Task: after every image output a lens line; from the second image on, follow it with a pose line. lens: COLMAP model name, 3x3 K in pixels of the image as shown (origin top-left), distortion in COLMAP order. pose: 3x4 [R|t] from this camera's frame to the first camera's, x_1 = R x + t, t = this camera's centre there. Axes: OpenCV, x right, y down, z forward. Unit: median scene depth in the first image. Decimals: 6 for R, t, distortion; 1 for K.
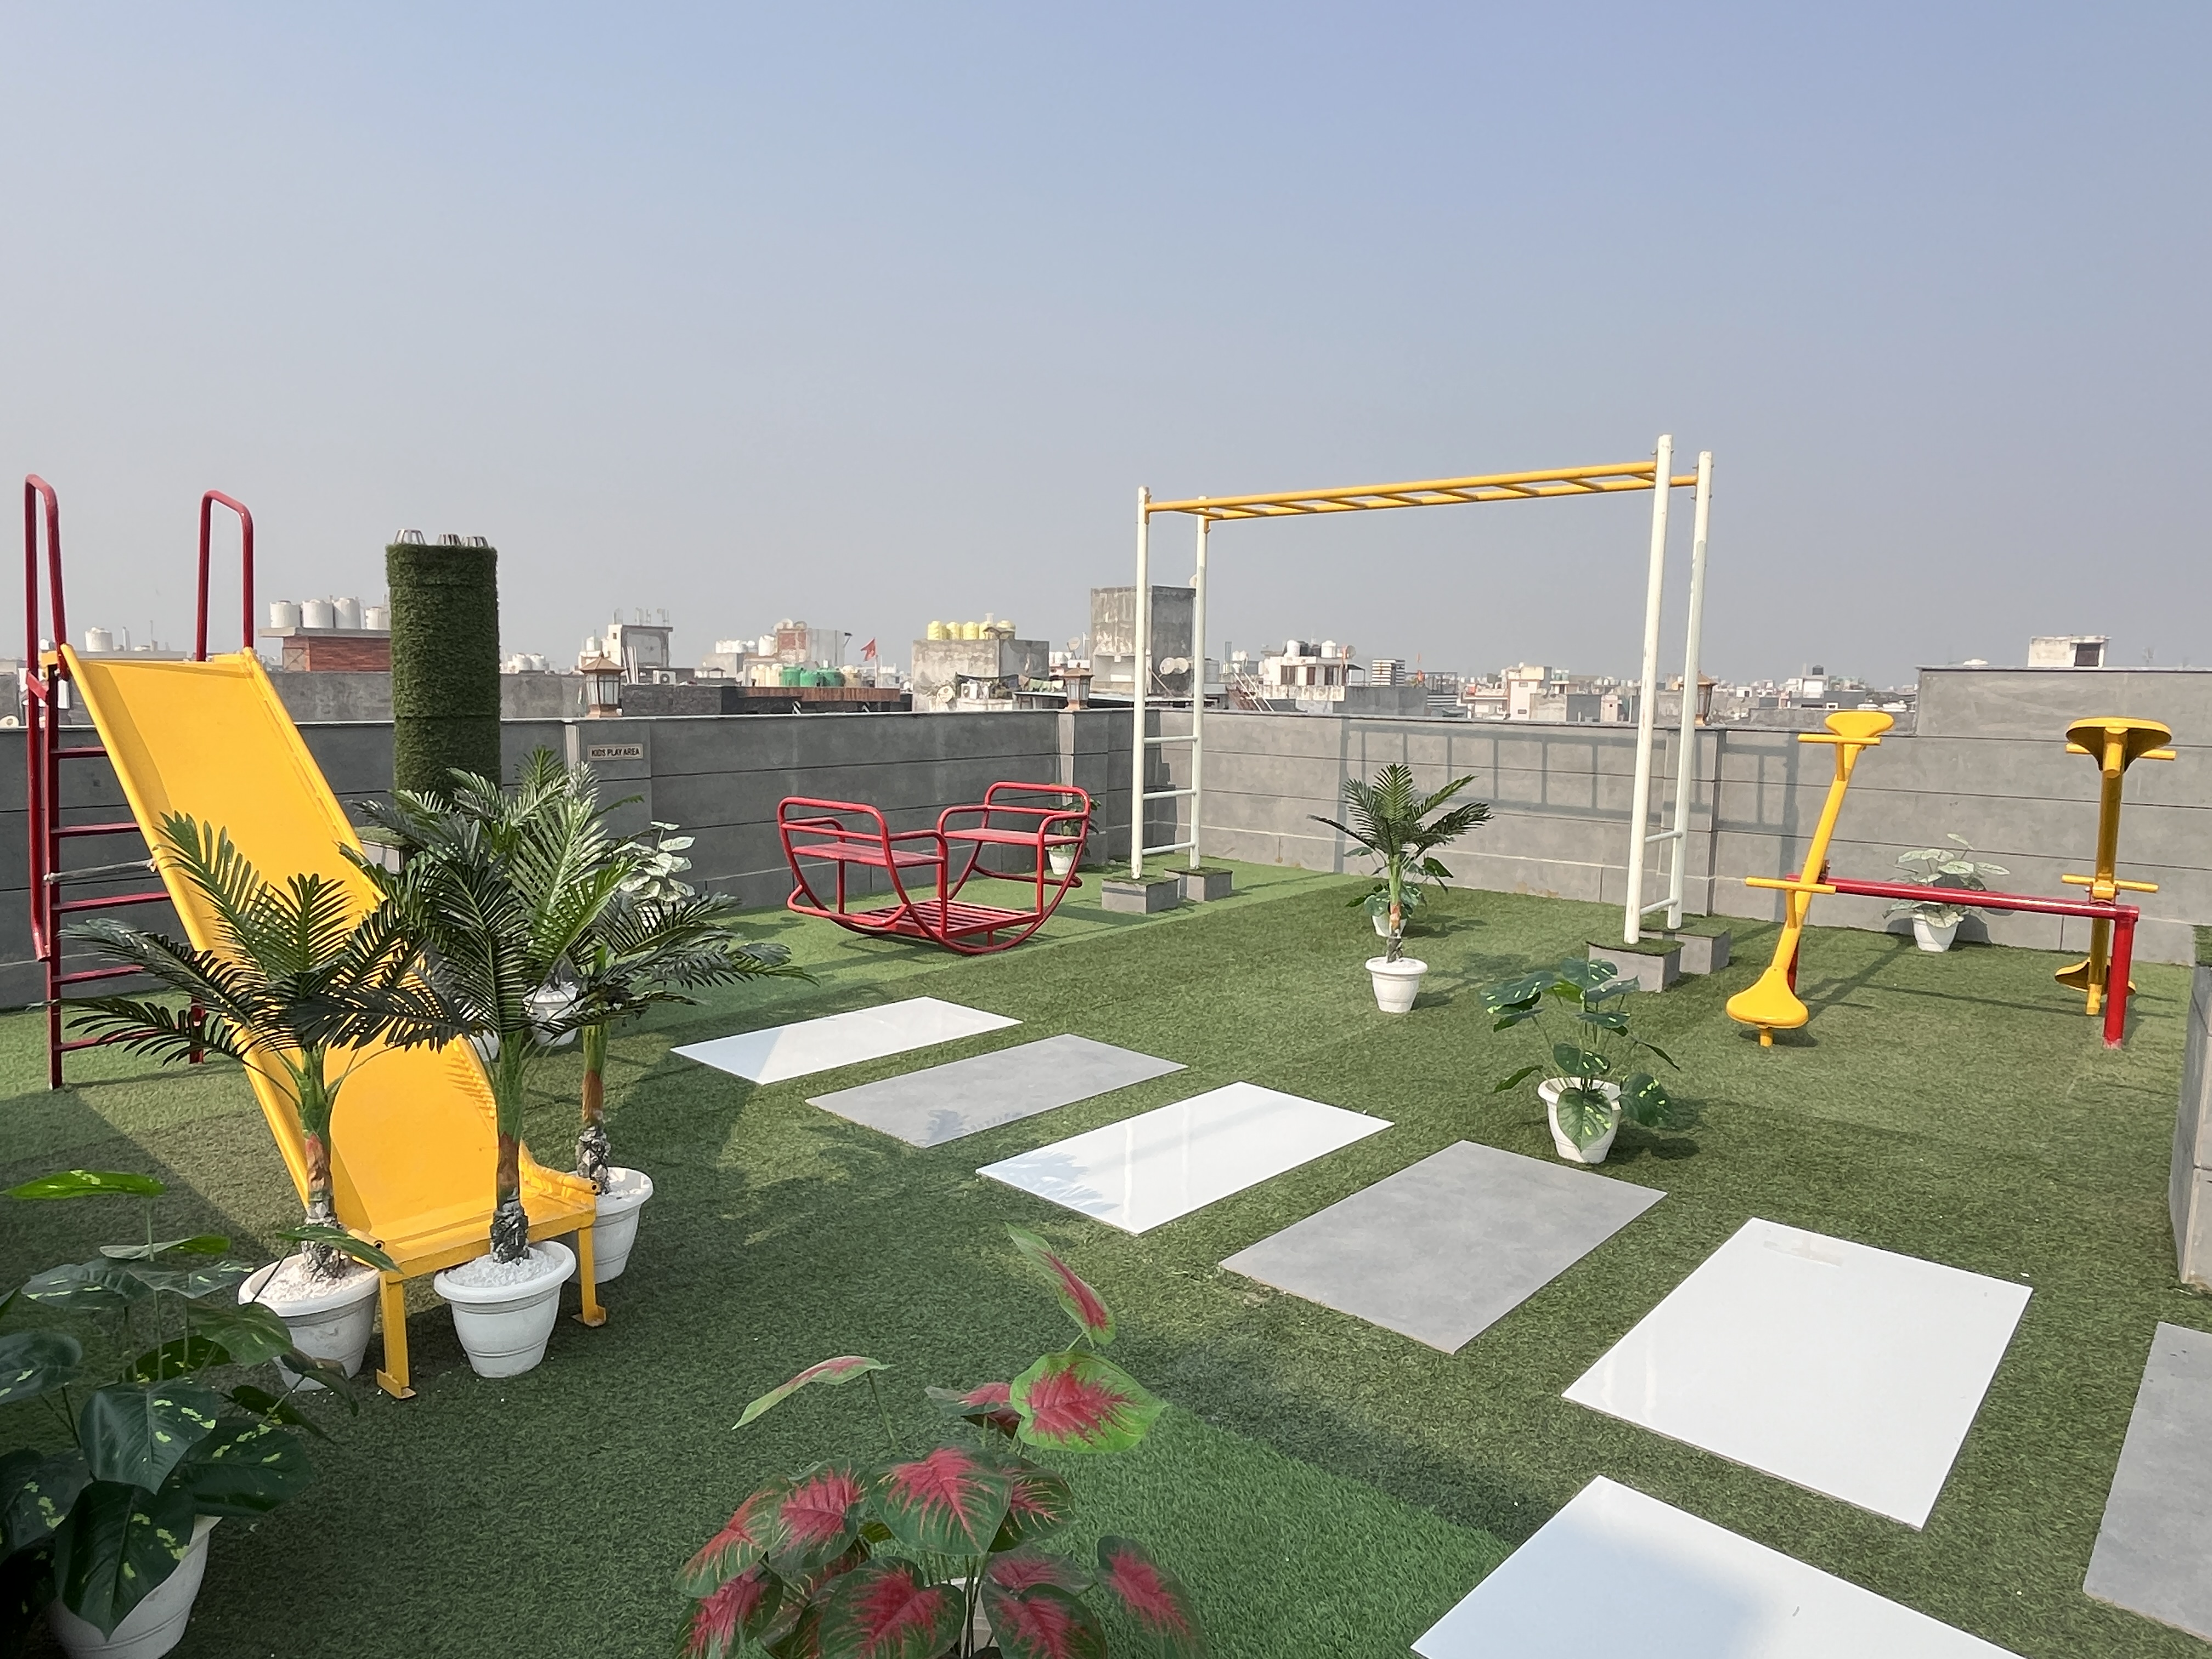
lens RADIAL K [[1329.6, 0, 1103.3], [0, 1329.6, 828.7], [0, 0, 1]] dist [-0.004424, -0.000070]
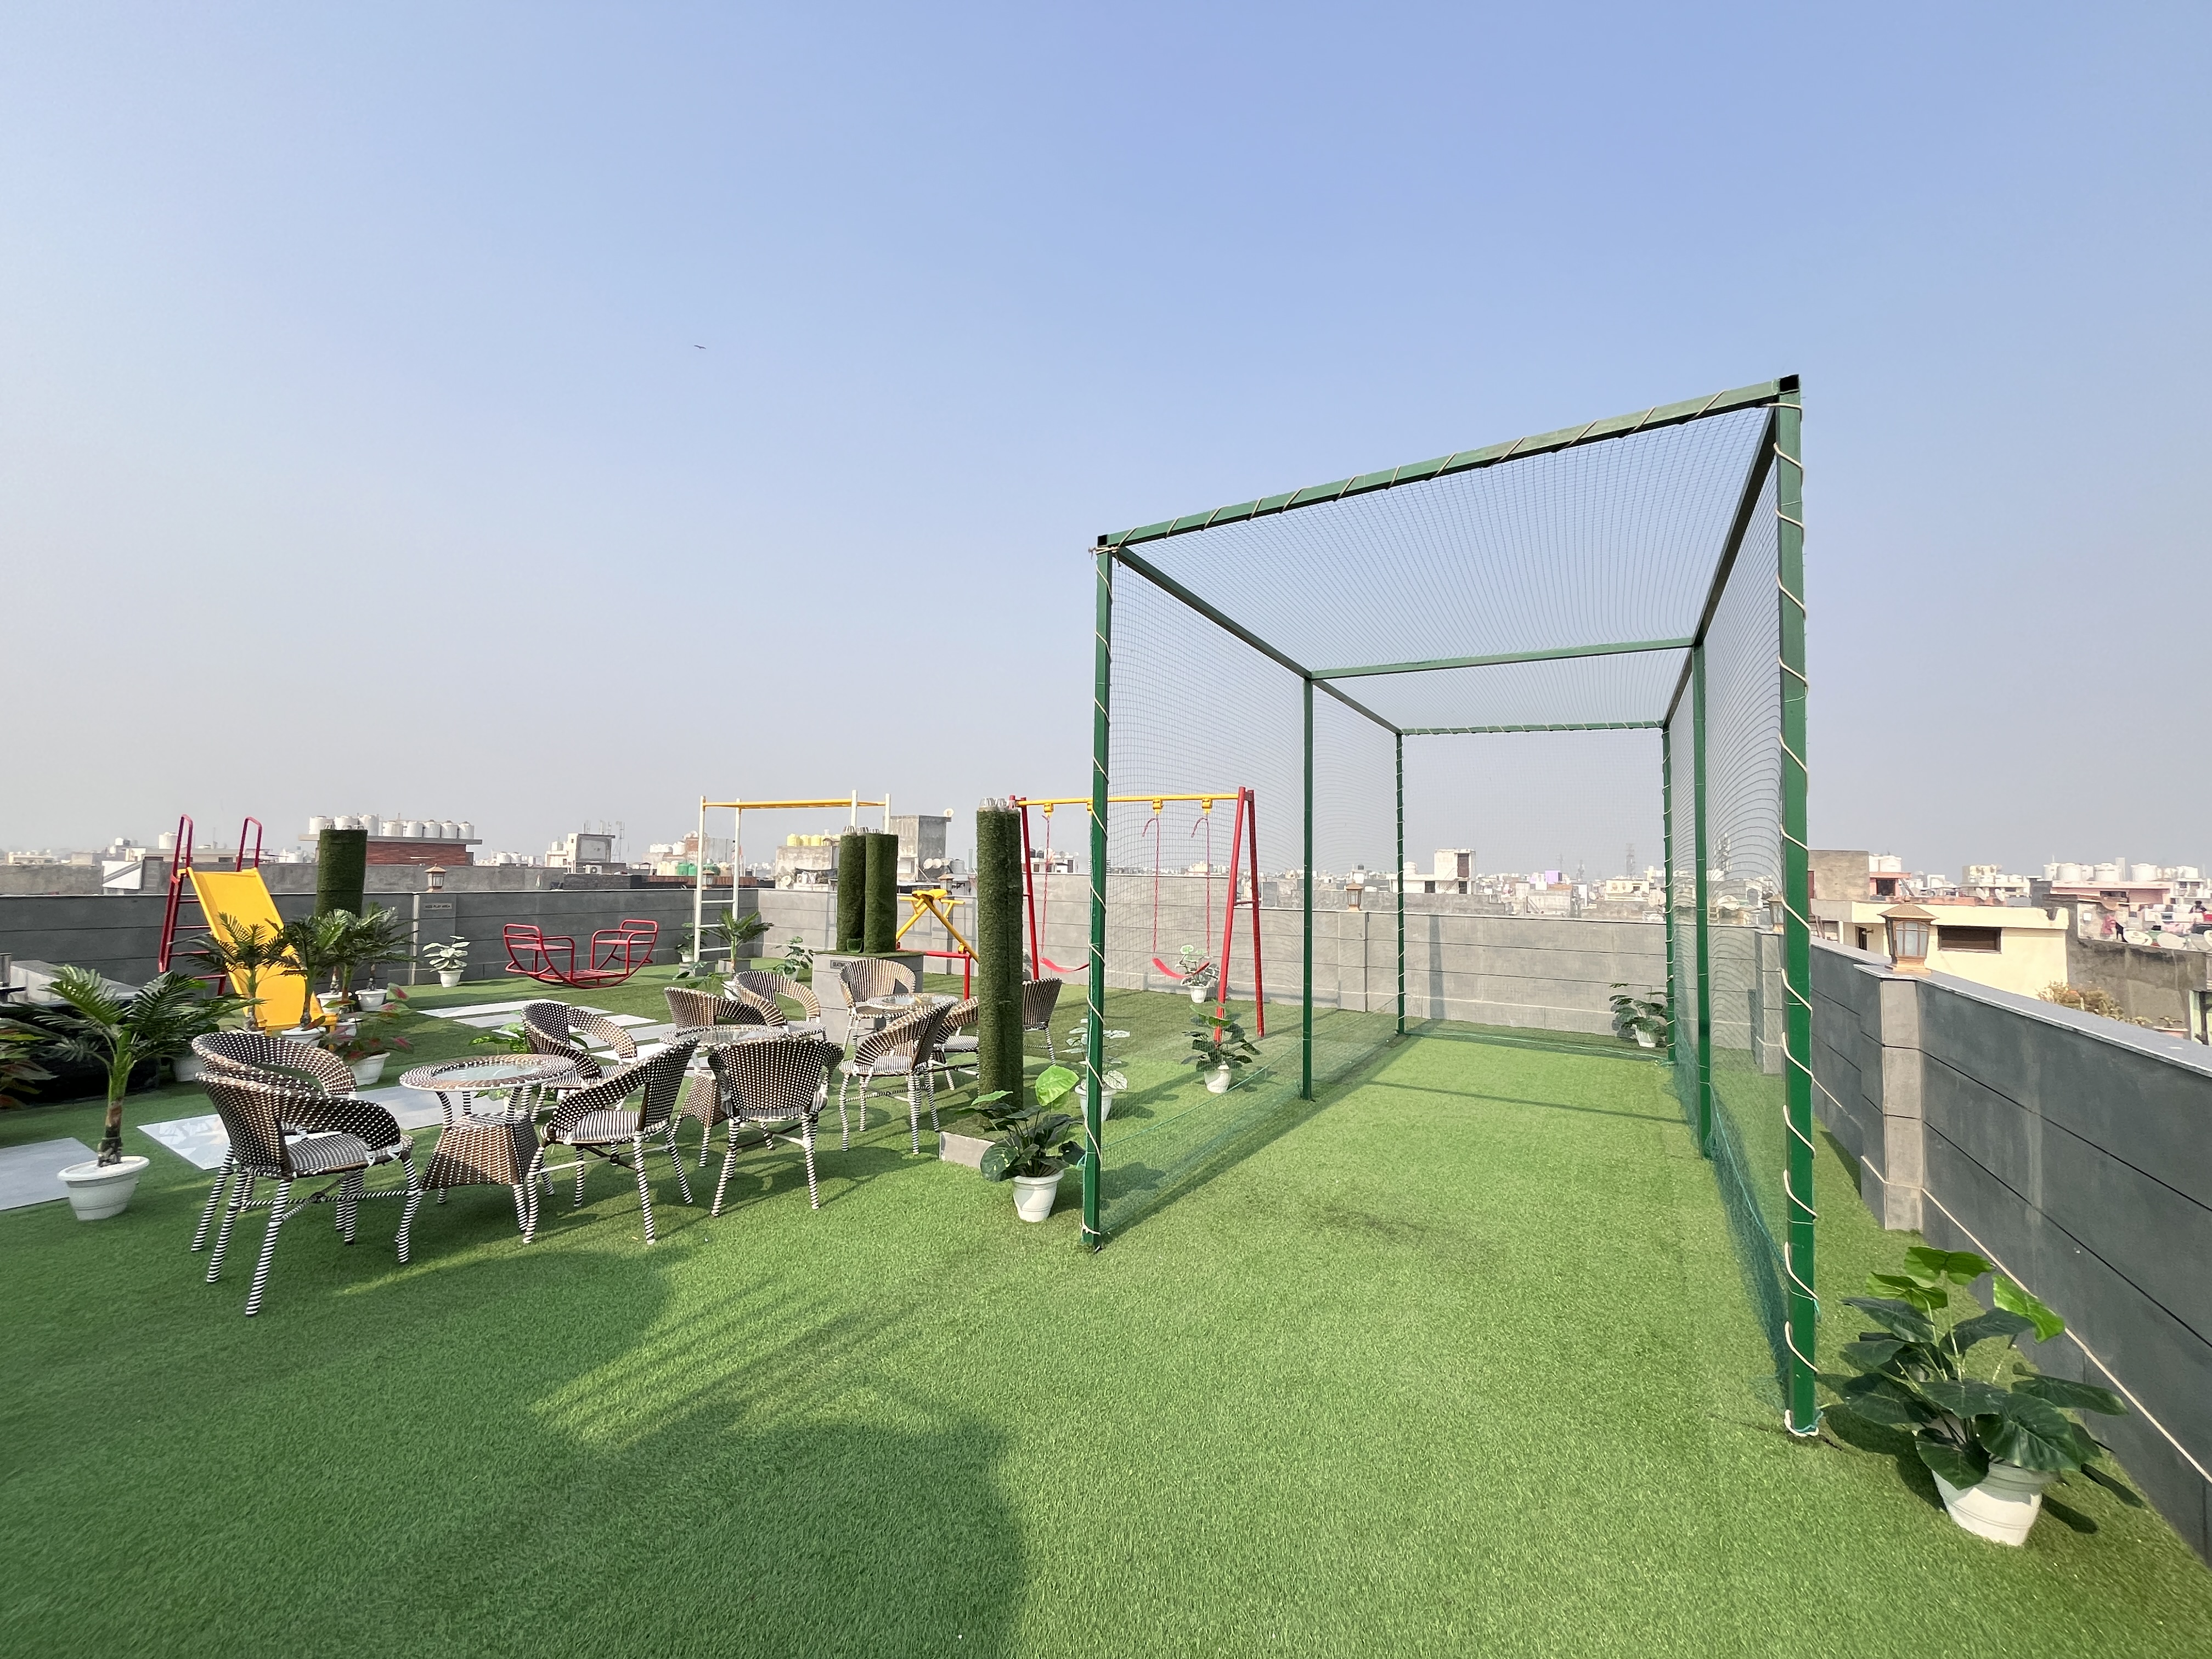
lens RADIAL K [[891.3, 0, 1106.6], [0, 891.3, 833.2], [0, 0, 1]] dist [-0.002103, 0.000070]
pose [[0.985349, 0.010385, 0.170234, 0.123242], [0.015777, 0.988314, -0.151613, 0.016640], [-0.169819, 0.152078, 0.973670, -0.176157]]
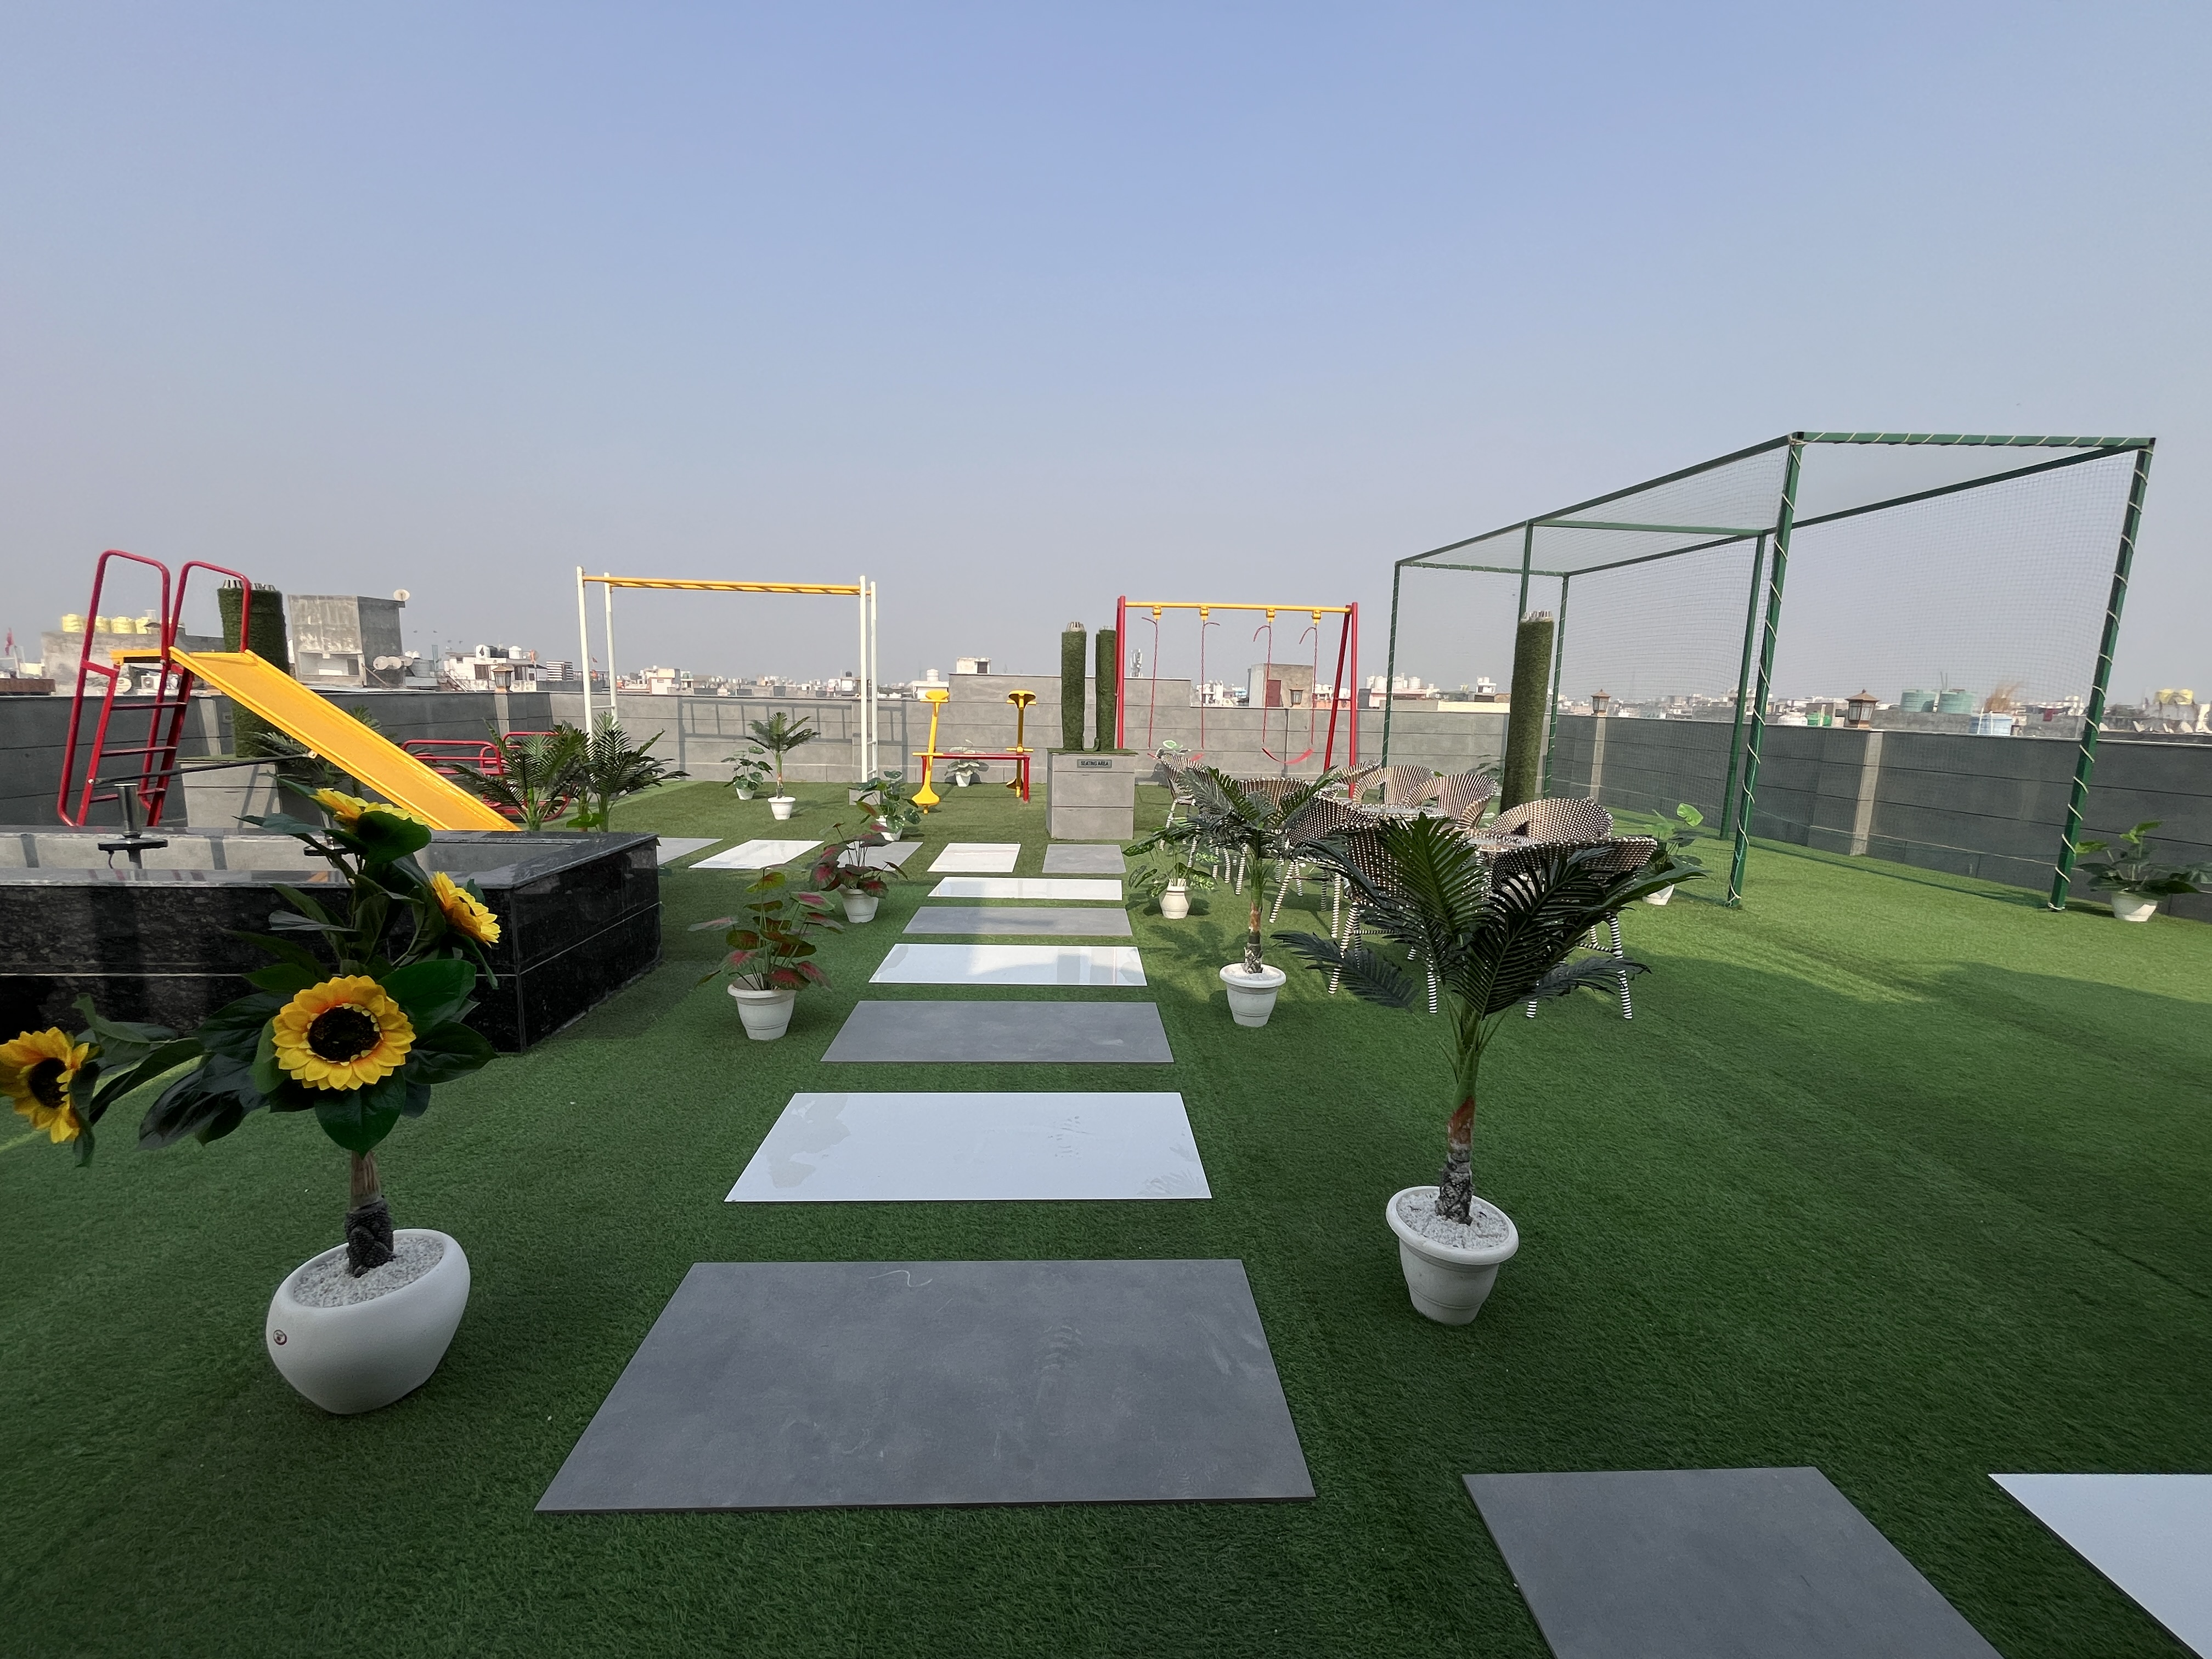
lens RADIAL K [[891.3, 0, 1094.4], [0, 891.3, 828.3], [0, 0, 1]] dist [-0.002103, 0.000070]
pose [[0.722849, -0.104059, 0.683126, -0.085286], [0.066474, 0.994483, 0.081148, 0.011749], [-0.687801, -0.013248, 0.725778, -0.095336]]
